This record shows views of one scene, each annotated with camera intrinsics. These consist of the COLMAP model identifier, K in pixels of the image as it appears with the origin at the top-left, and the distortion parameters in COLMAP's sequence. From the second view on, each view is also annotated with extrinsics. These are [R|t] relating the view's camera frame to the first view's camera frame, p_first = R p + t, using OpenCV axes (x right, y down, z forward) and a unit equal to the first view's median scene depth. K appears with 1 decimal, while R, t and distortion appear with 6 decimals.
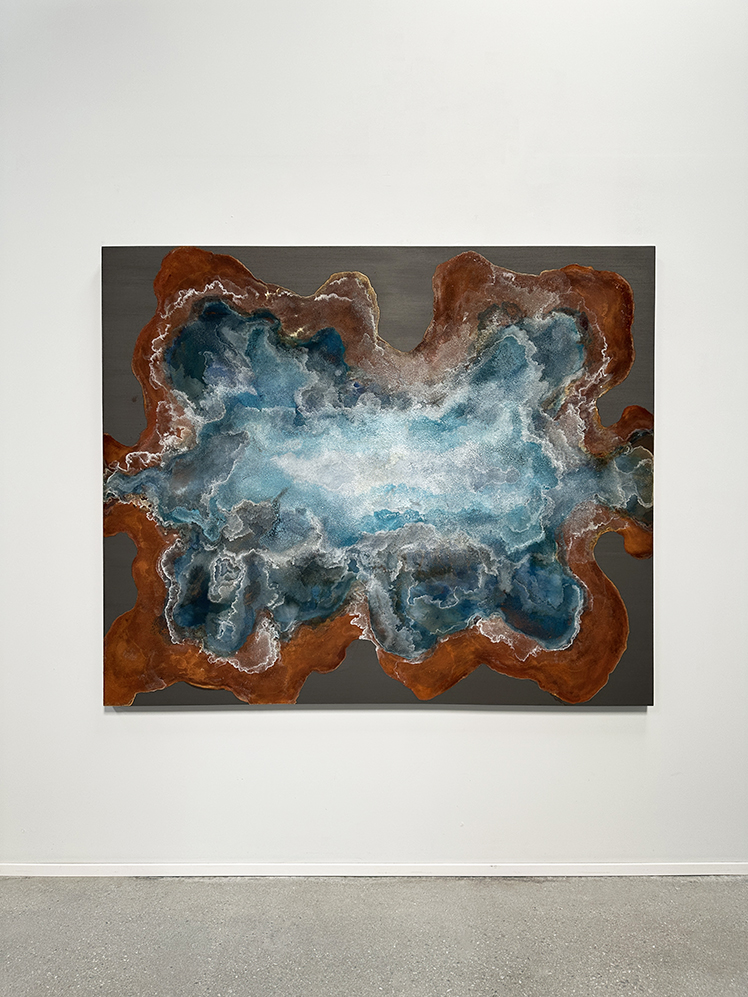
lens RADIAL K [[696.1, 0, 367.0], [0, 696.1, 497.6], [0, 0, 1]] dist [0.106692, -0.060266]
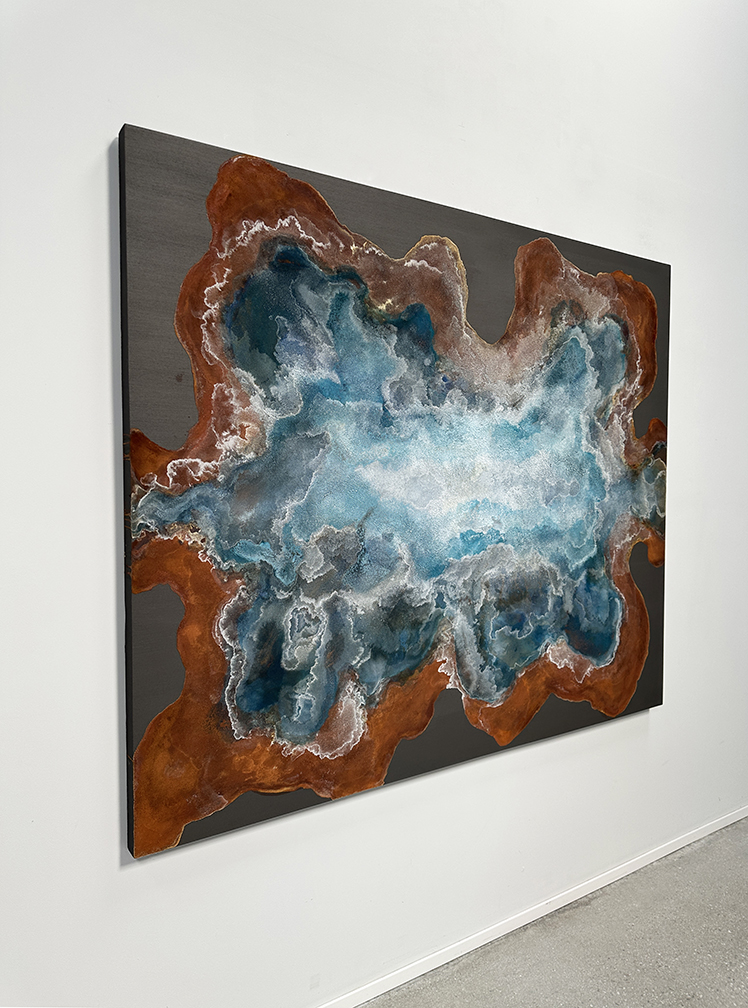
lens RADIAL K [[703.7, 0, 366.0], [0, 703.7, 493.6], [0, 0, 1]] dist [0.106692, -0.060266]
pose [[0.838248, -0.016496, 0.545039, -0.543430], [-0.000973, 0.999495, 0.031747, -0.053852], [-0.545288, -0.027143, 0.837809, 0.356272]]
